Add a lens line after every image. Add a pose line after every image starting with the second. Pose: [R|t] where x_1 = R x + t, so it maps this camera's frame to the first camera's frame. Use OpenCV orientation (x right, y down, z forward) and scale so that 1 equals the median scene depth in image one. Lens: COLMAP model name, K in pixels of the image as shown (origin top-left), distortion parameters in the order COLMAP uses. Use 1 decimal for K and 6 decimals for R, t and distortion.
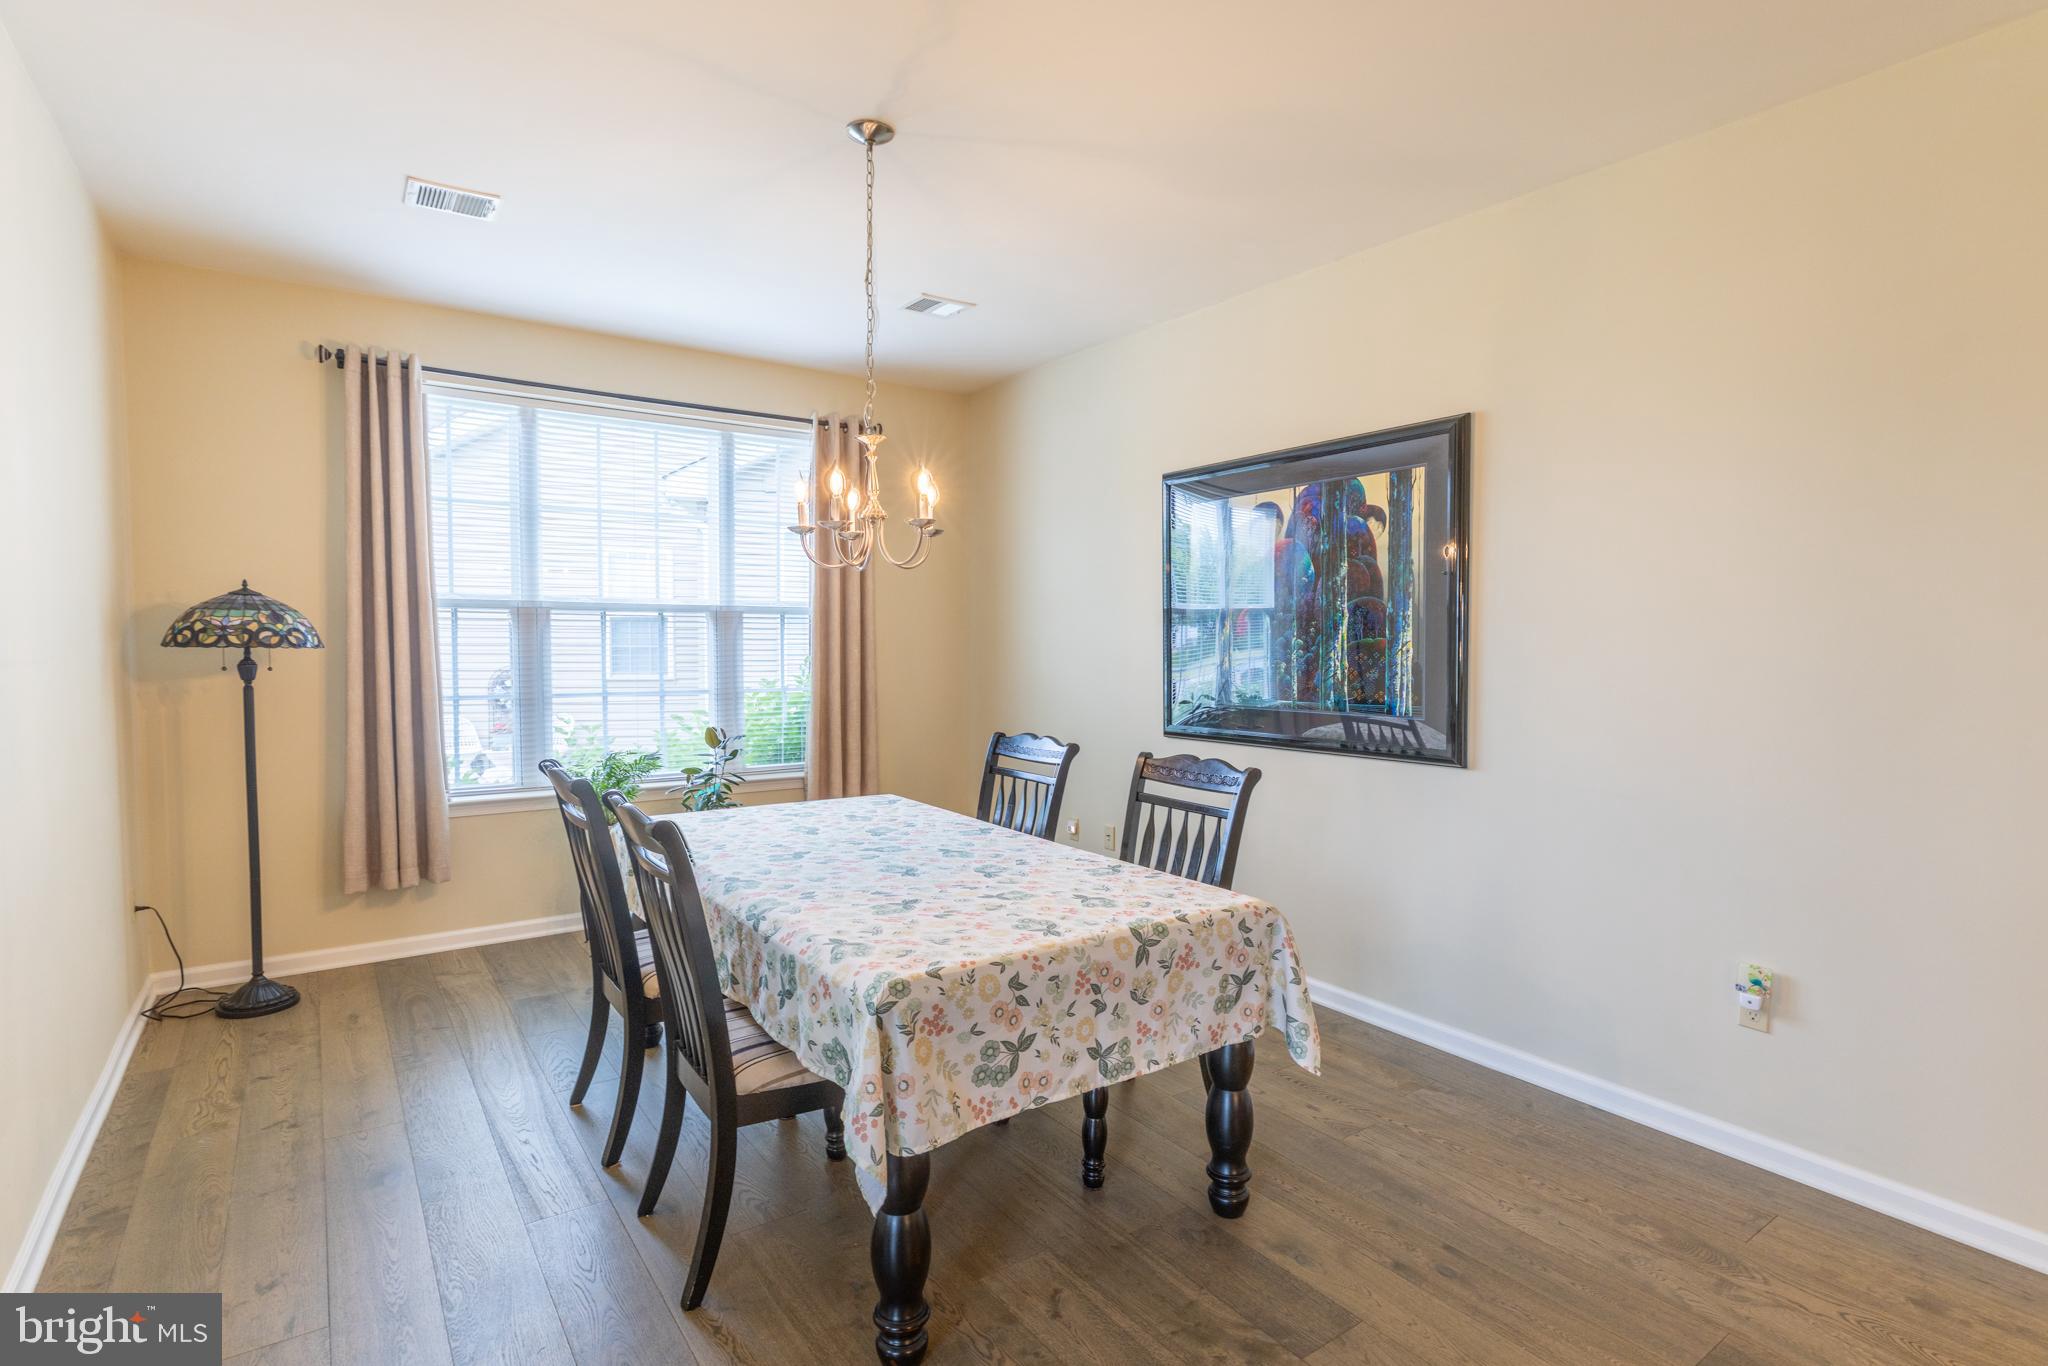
lens RADIAL K [[1010.7, 0, 1024.0], [0, 1010.7, 683.0], [0, 0, 1]] dist [-0.002114, 0.000090]
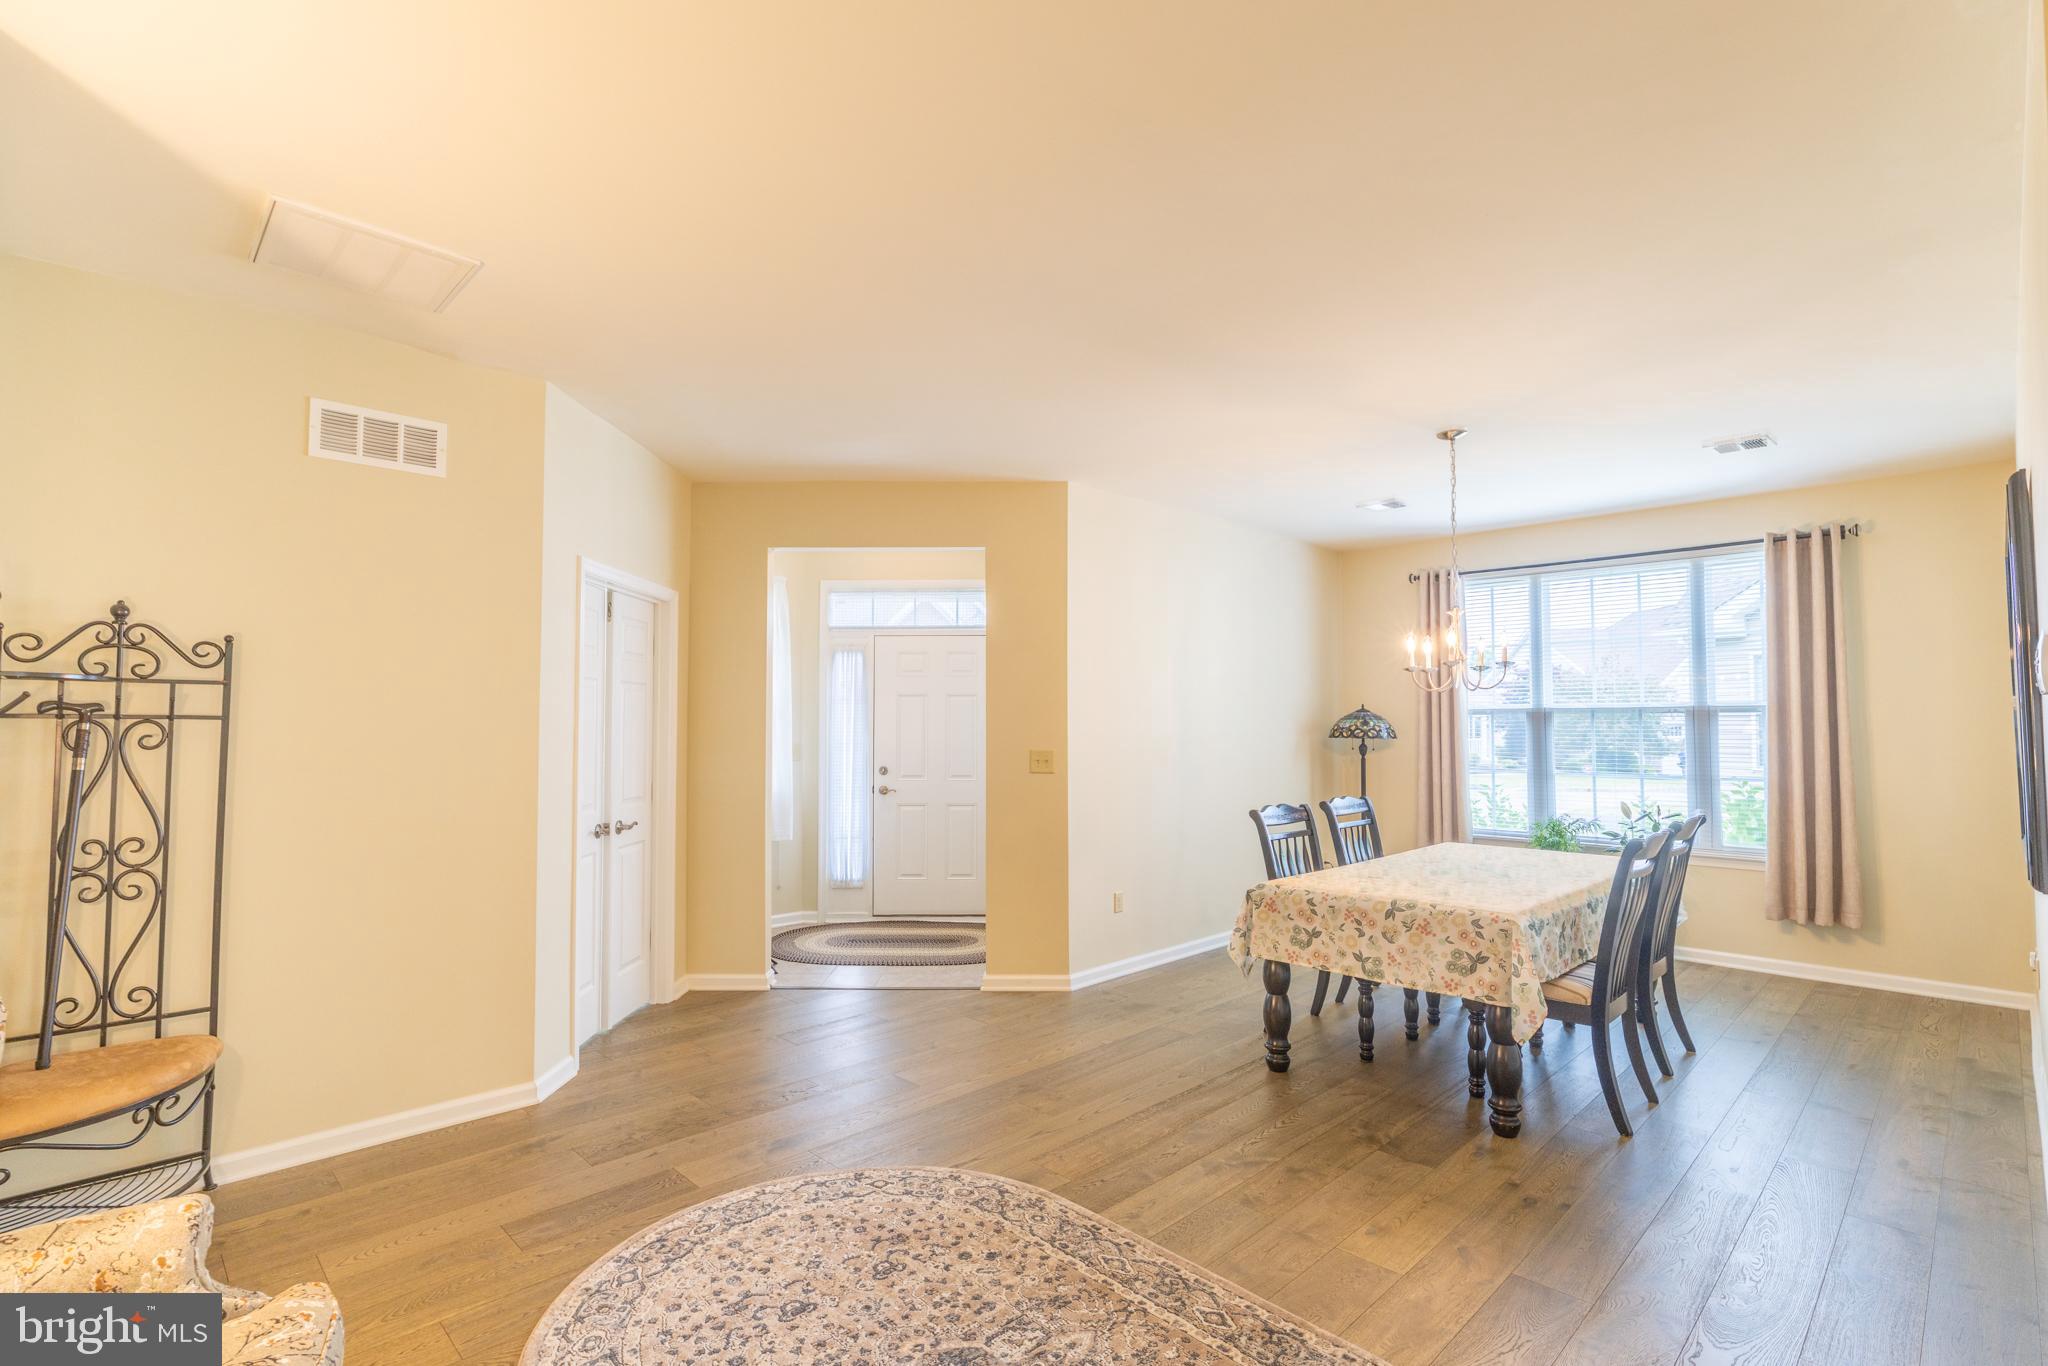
lens RADIAL K [[953.0, 0, 1025.7], [0, 953.0, 690.5], [0, 0, 1]] dist [-0.002384, 0.001325]
pose [[0.153174, -0.045866, -0.987134, 1.594038], [-0.043291, 0.997652, -0.053072, -0.001906], [0.987250, 0.050863, 0.150829, 0.104662]]
